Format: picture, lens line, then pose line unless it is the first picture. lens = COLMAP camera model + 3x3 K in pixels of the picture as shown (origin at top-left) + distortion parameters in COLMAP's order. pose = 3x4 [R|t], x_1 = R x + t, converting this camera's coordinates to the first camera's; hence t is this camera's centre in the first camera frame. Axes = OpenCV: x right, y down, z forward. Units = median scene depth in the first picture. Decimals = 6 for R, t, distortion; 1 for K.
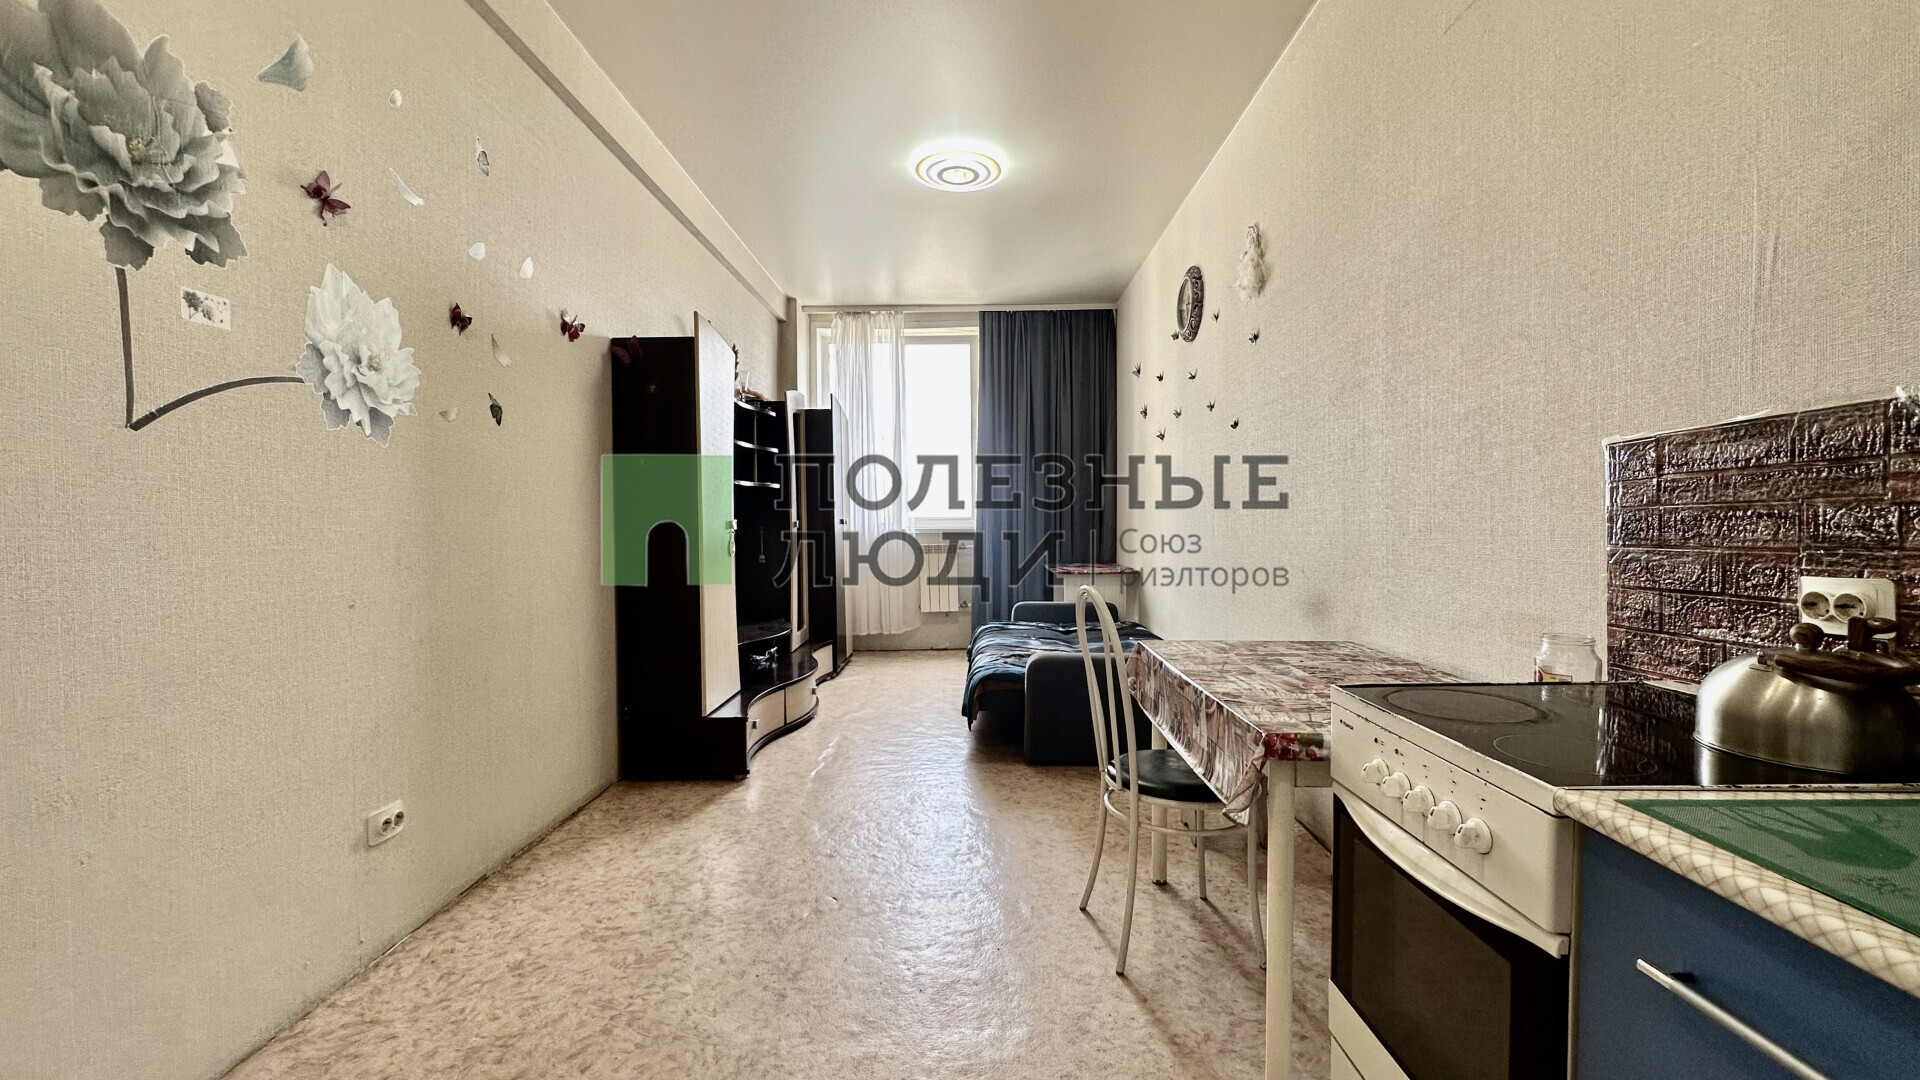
lens RADIAL K [[762.0, 0, 960.0], [0, 762.0, 540.0], [0, 0, 1]] dist [-0.058836, -0.000040]
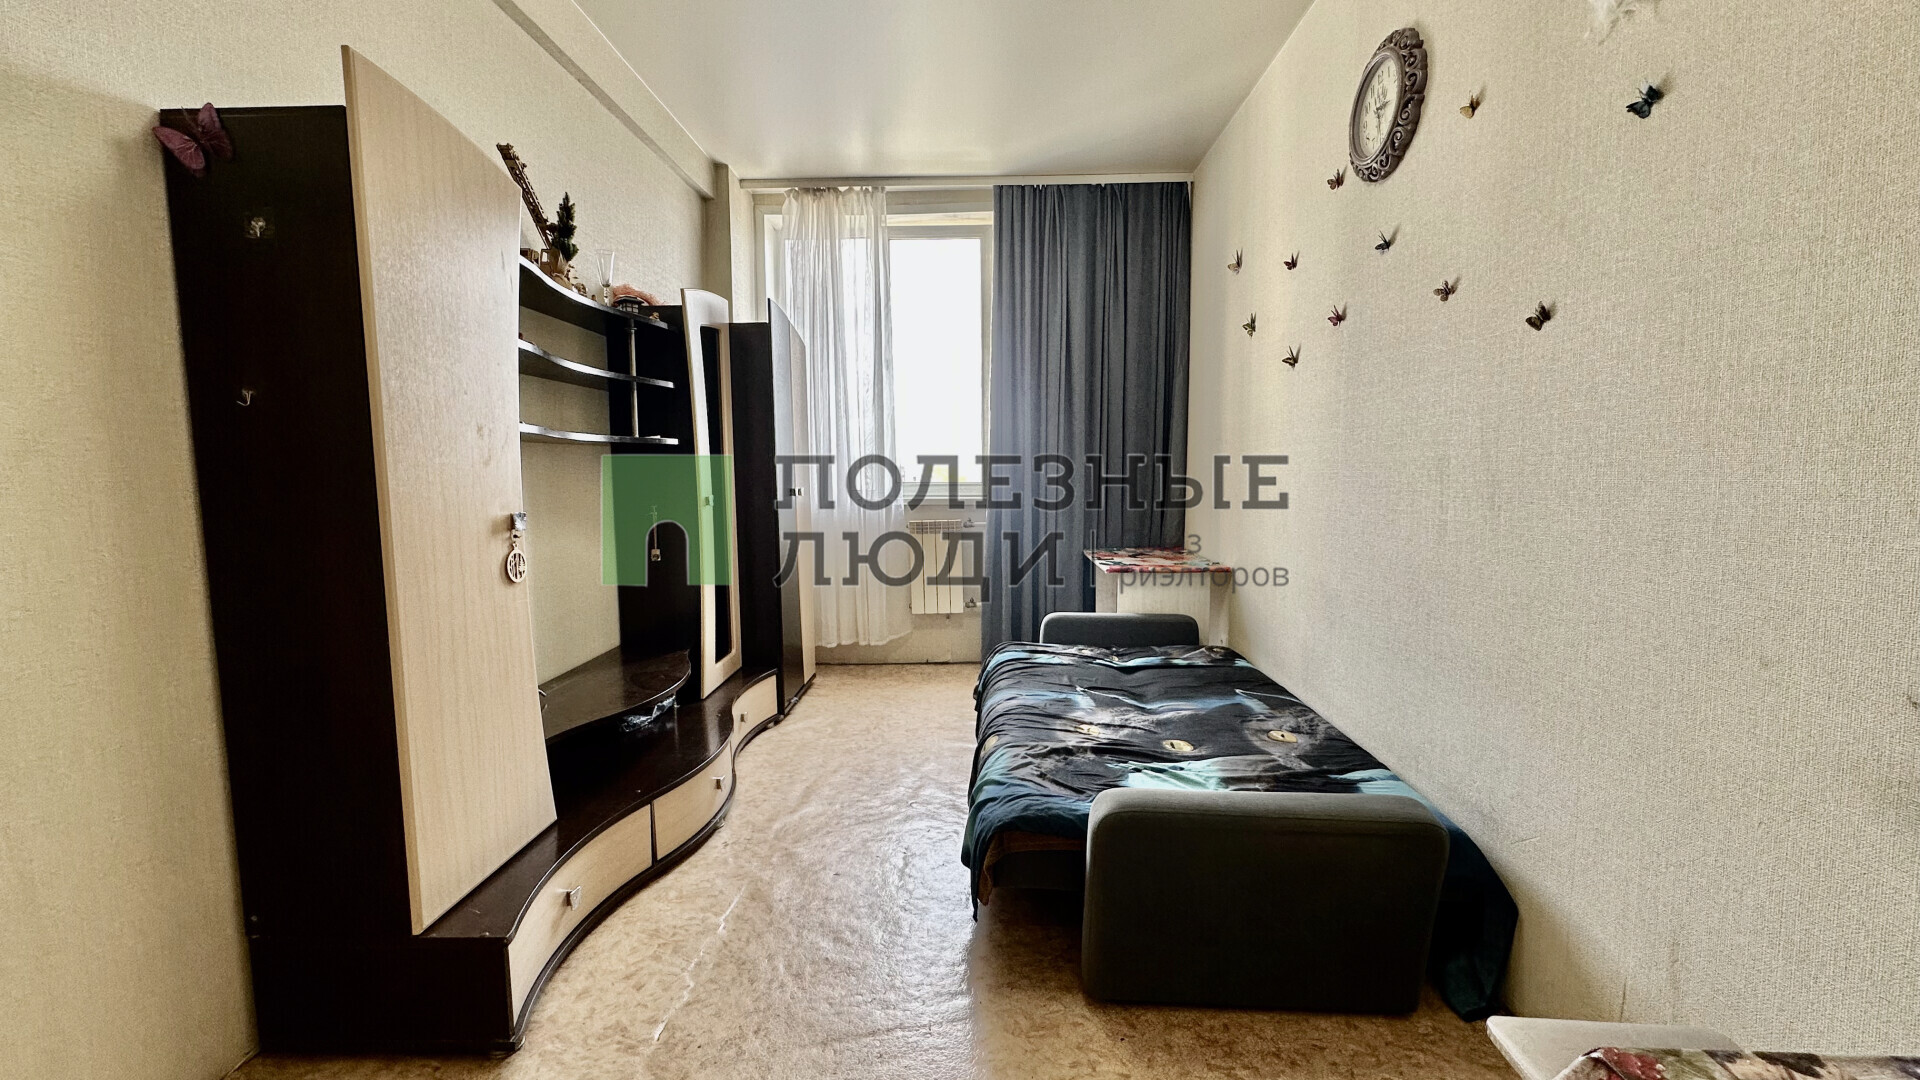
lens RADIAL K [[772.7, 0, 960.0], [0, 772.7, 540.0], [0, 0, 1]] dist [0.000030, 0.000000]
pose [[0.999897, 0.002647, -0.014083, 0.005943], [-0.001730, 0.997902, 0.064724, -0.027636], [0.014225, -0.064693, 0.997804, 0.311094]]
